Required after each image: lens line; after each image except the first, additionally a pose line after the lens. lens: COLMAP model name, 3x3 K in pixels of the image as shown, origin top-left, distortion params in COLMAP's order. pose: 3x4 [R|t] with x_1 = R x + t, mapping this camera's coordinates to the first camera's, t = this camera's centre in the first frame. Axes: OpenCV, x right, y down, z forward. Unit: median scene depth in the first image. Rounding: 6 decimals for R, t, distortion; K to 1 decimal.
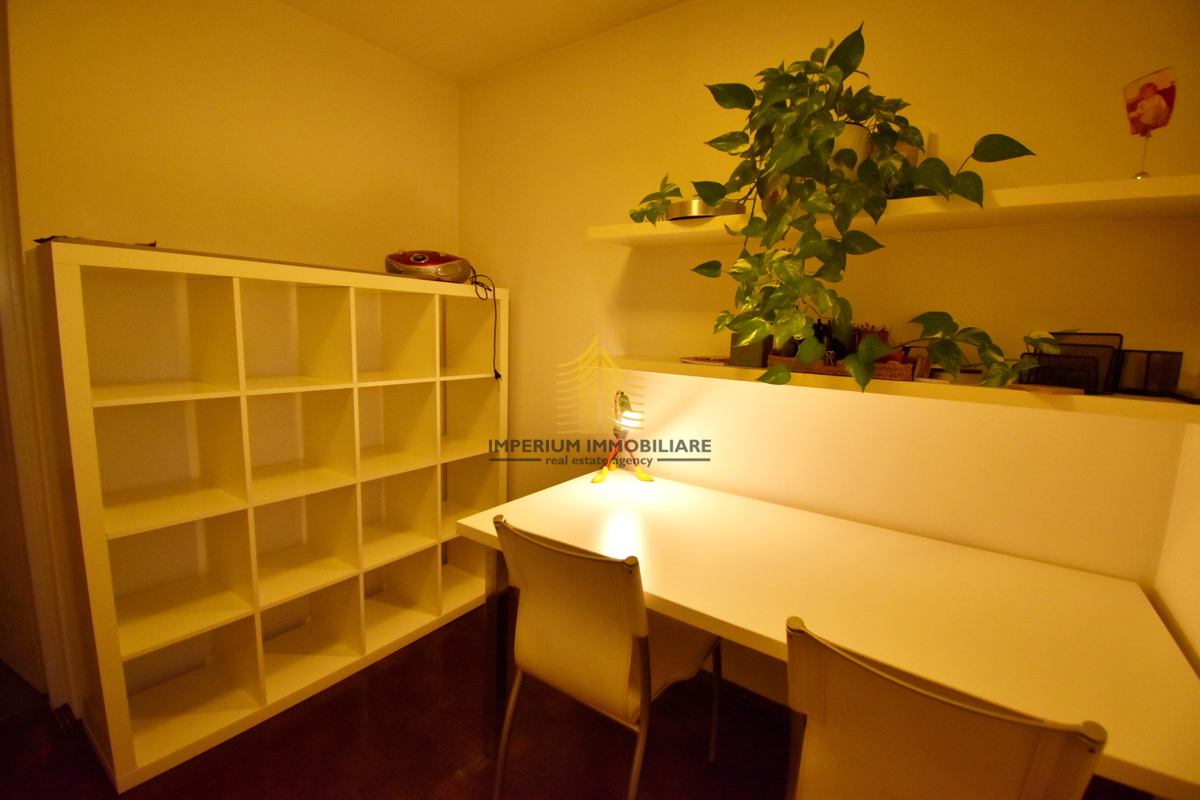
lens RADIAL K [[550.1, 0, 600.0], [0, 550.1, 400.0], [0, 0, 1]] dist [-0.003261, -0.000843]
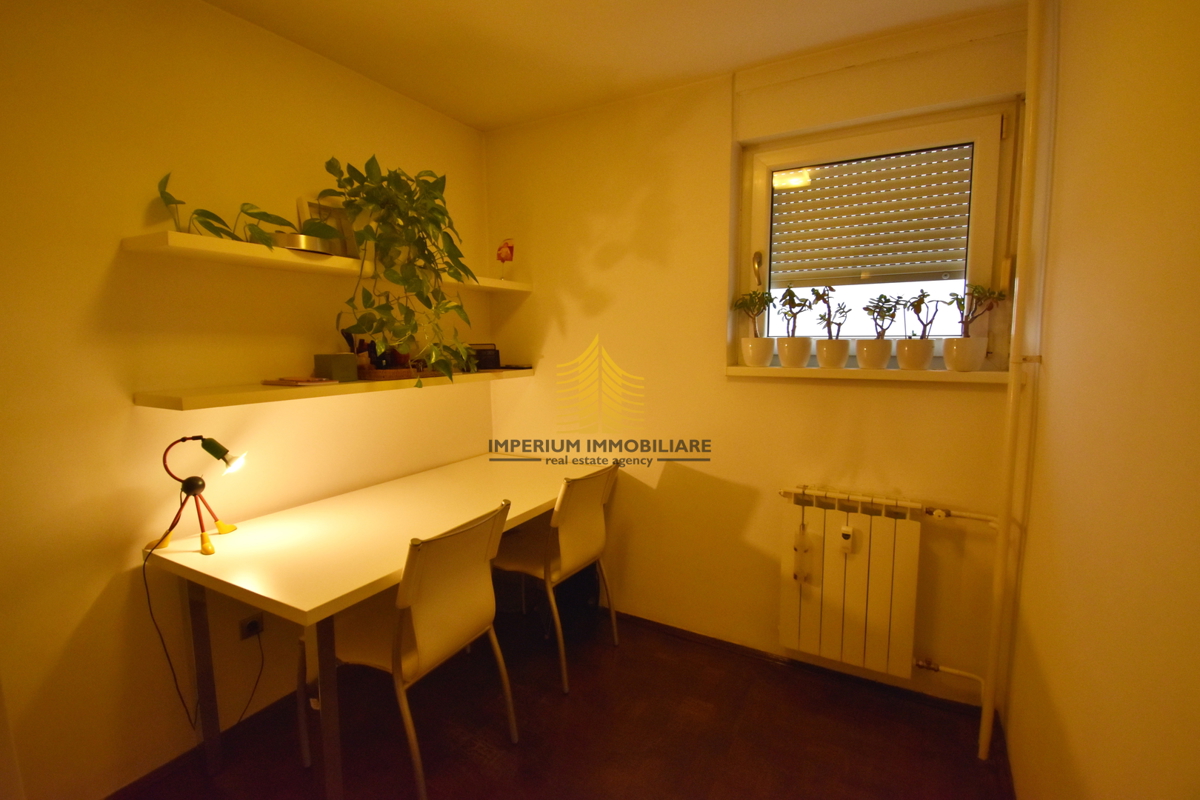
lens RADIAL K [[550.1, 0, 600.0], [0, 550.1, 400.0], [0, 0, 1]] dist [-0.003261, -0.000843]
pose [[-0.103615, -0.146423, 0.983781, -1.429421], [0.142380, 0.976734, 0.160370, -0.178186], [-0.984374, 0.156688, -0.080356, 0.753317]]
